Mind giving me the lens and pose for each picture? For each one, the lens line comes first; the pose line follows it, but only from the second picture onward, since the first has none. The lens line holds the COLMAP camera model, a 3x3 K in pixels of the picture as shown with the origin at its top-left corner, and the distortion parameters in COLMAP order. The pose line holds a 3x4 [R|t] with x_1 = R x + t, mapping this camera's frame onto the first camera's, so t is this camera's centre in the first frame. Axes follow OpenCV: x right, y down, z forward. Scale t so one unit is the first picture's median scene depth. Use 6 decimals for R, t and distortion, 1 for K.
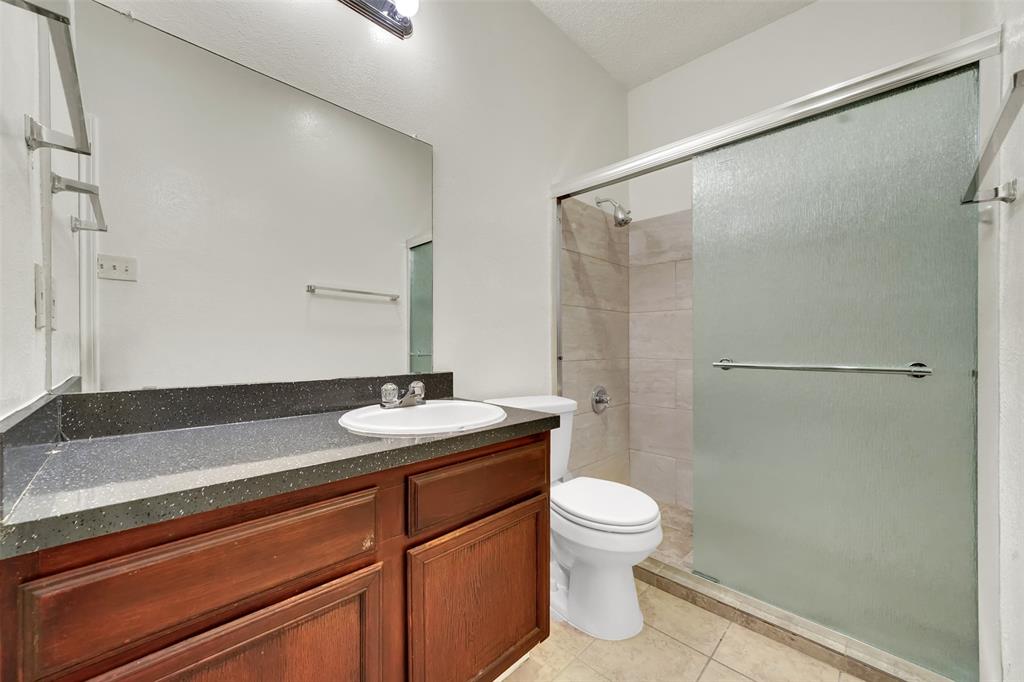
lens RADIAL K [[382.6, 0, 504.2], [0, 382.6, 343.7], [0, 0, 1]] dist [-0.007065, -0.000108]
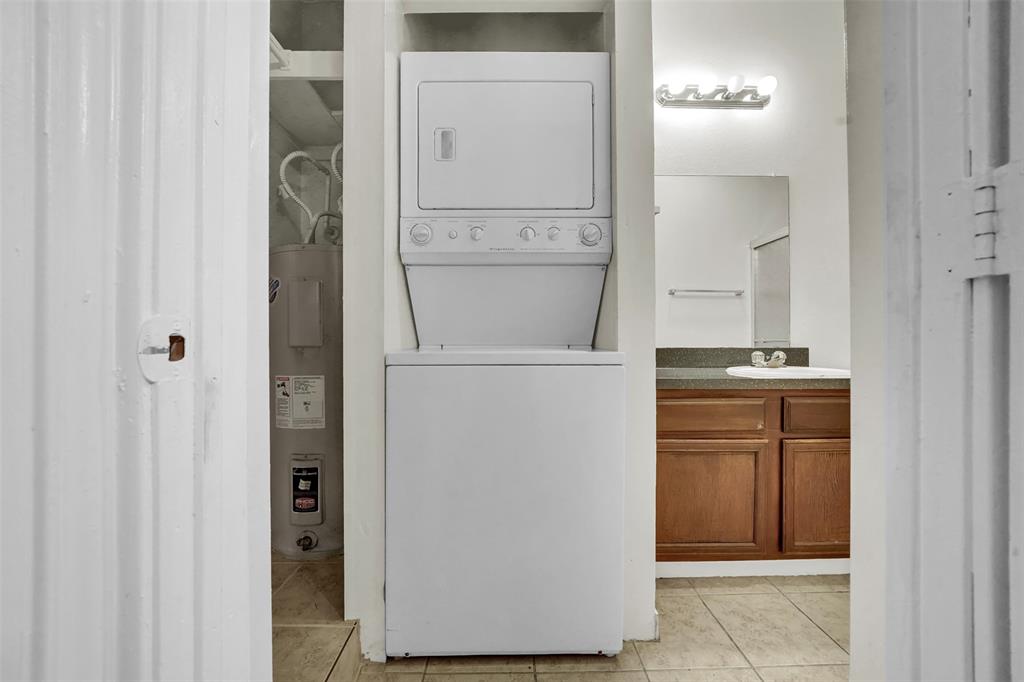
lens RADIAL K [[382.6, 0, 504.2], [0, 382.6, 343.7], [0, 0, 1]] dist [-0.007065, -0.000108]
pose [[0.717172, 0.004559, -0.696882, 0.039465], [-0.000808, 0.999983, 0.005711, 0.091330], [0.696896, -0.003532, 0.717164, -1.056443]]
